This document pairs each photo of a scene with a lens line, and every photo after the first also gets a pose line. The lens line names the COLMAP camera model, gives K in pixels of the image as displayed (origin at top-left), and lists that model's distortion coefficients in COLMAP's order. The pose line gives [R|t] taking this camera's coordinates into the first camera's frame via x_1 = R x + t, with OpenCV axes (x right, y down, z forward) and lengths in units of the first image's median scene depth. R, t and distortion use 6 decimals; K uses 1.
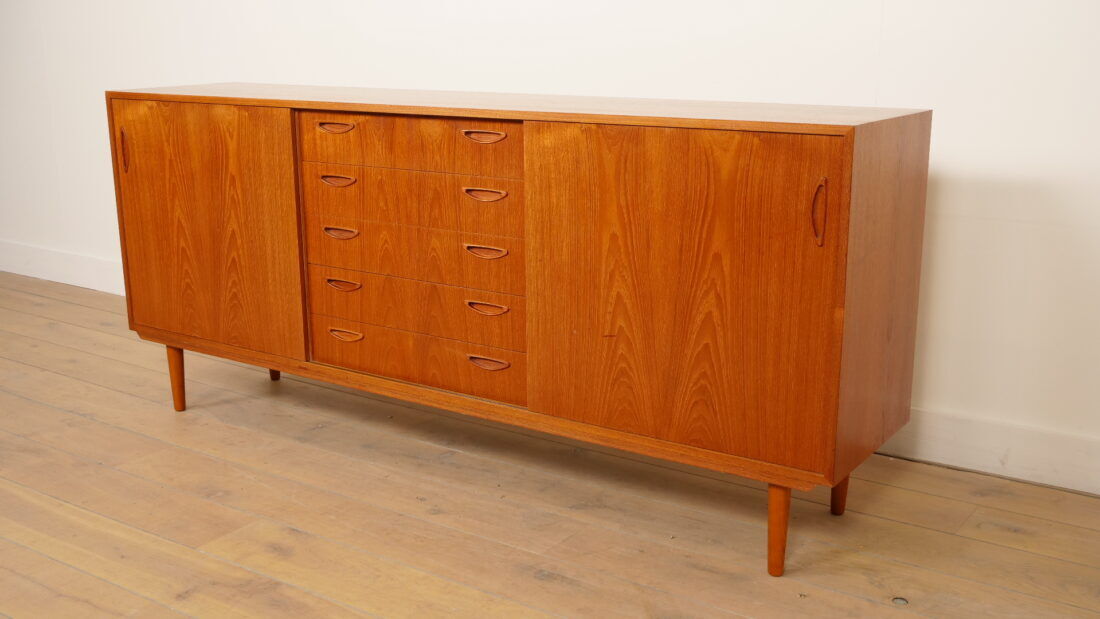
lens RADIAL K [[1159.6, 0, 550.0], [0, 1159.6, 309.5], [0, 0, 1]] dist [-0.014896, 0.048026]
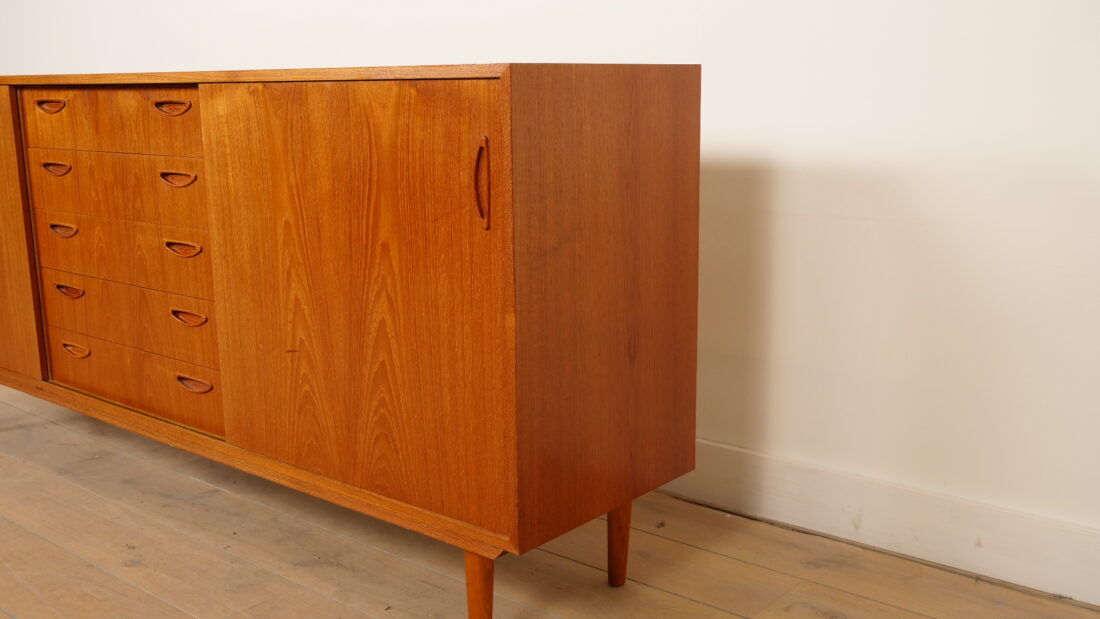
lens RADIAL K [[1118.5, 0, 550.0], [0, 1118.5, 309.5], [0, 0, 1]] dist [-0.004623, -0.001686]
pose [[0.995172, 0.013044, -0.097277, 0.289464], [-0.016707, 0.999178, -0.036930, 0.018884], [0.096715, 0.038377, 0.994572, 0.243154]]
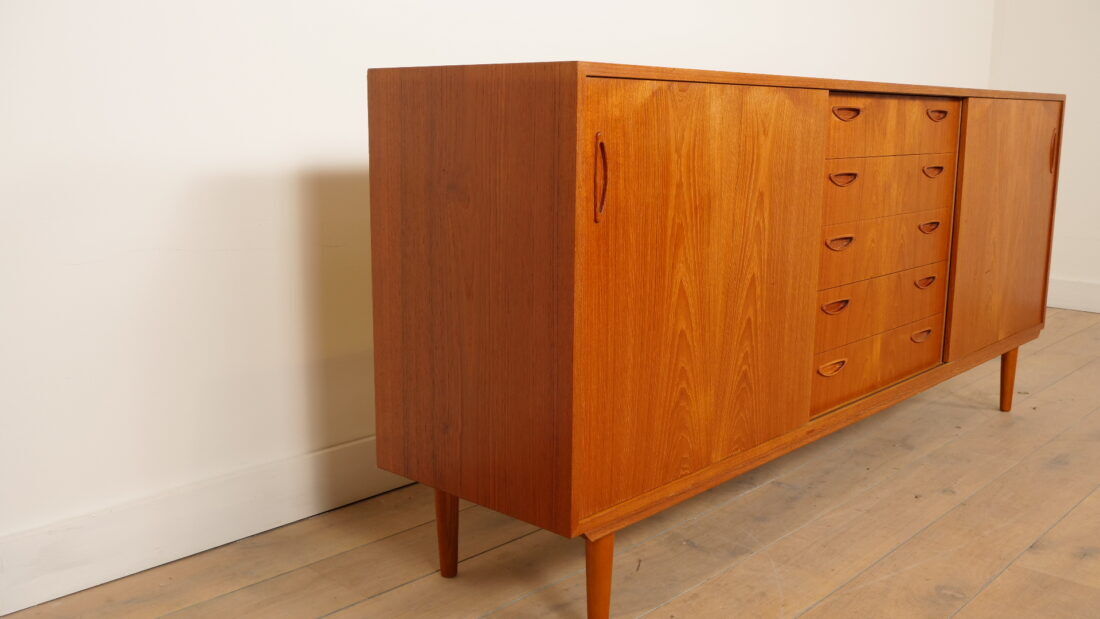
lens RADIAL K [[1029.8, 0, 550.0], [0, 1029.8, 309.5], [0, 0, 1]] dist [-0.019656, -0.003355]
pose [[0.144747, -0.175465, 0.973786, -1.044053], [0.233574, 0.962397, 0.138694, -0.190780], [-0.961505, 0.207376, 0.180289, 1.208713]]
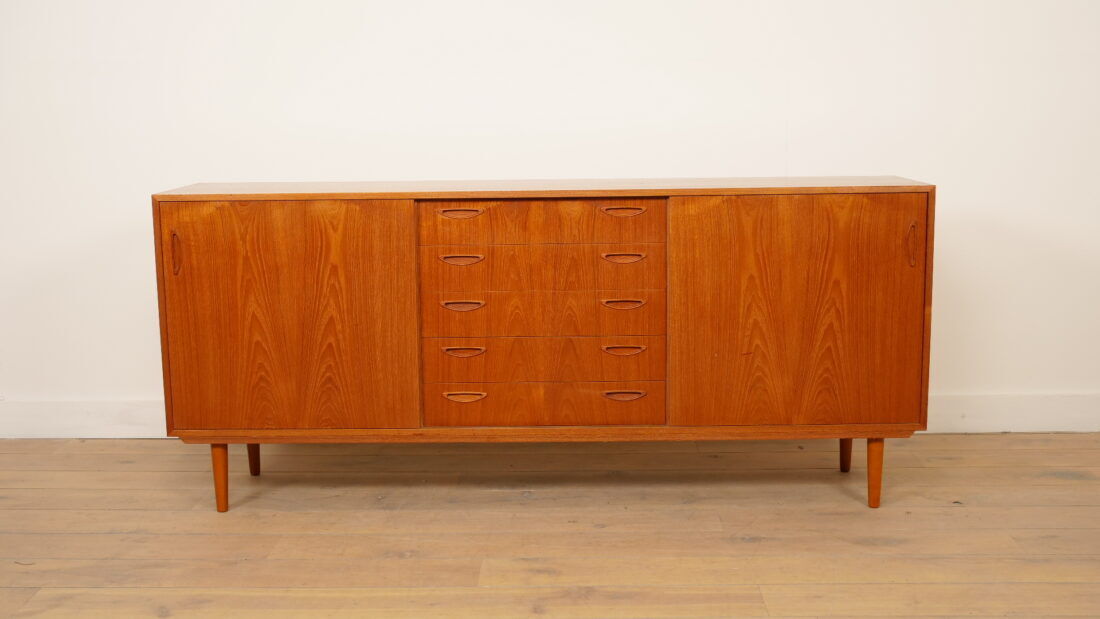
lens RADIAL K [[1288.6, 0, 550.0], [0, 1288.6, 309.5], [0, 0, 1]] dist [-0.018238, 0.017968]
pose [[0.837500, -0.095652, 0.538000, -0.885362], [0.140679, 0.989115, -0.043137, 0.004515], [-0.528018, 0.111813, 0.841840, -0.118906]]
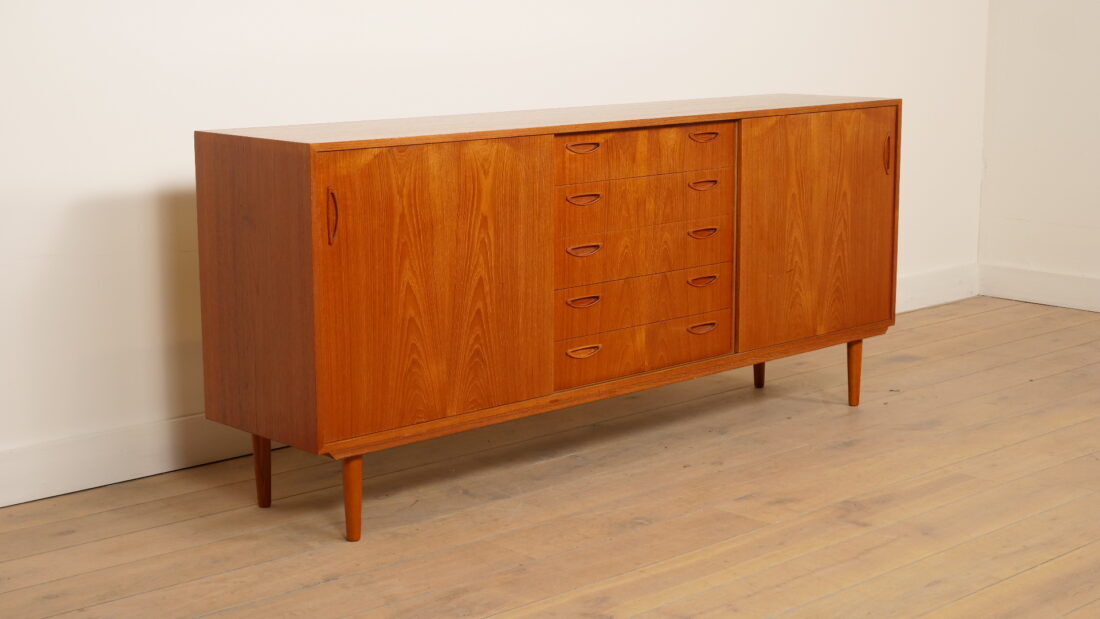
lens RADIAL K [[1704.3, 0, 550.0], [0, 1704.3, 309.5], [0, 0, 1]] dist [0.038656, 0.004132]
pose [[0.218334, -0.172176, 0.960565, -1.841279], [0.240126, 0.963528, 0.118127, -0.225244], [-0.945870, 0.204866, 0.251715, 0.742863]]
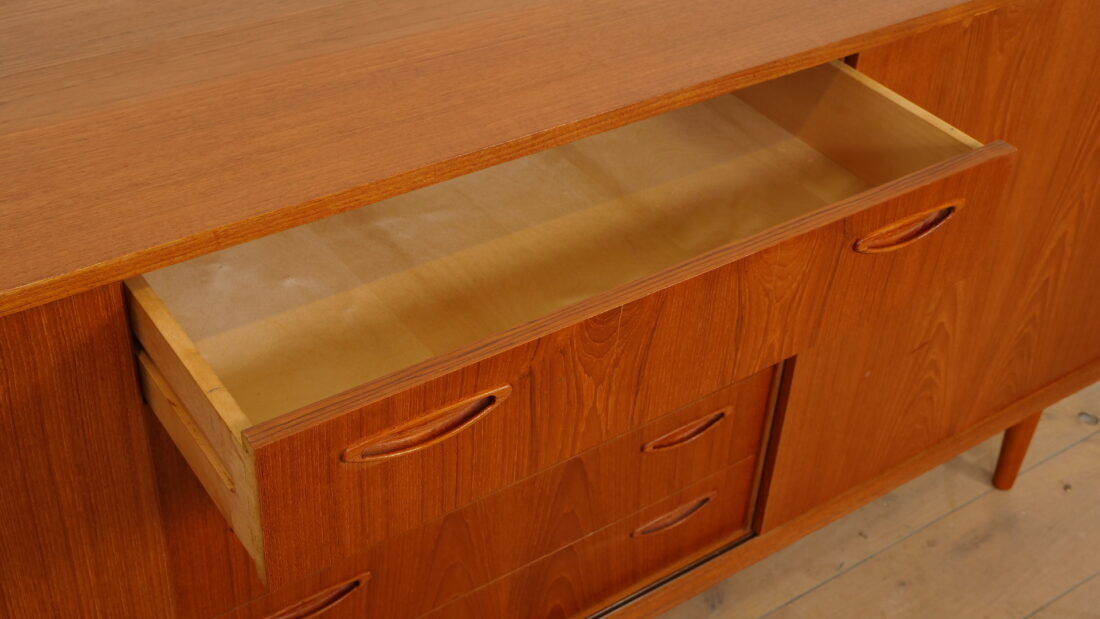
lens RADIAL K [[1334.6, 0, 550.0], [0, 1334.6, 309.5], [0, 0, 1]] dist [0.022055, 0.060304]
pose [[0.359483, -0.543970, 0.758201, -0.479577], [0.175283, 0.837416, 0.517697, -0.348562], [-0.916541, -0.053203, 0.396386, 0.870869]]
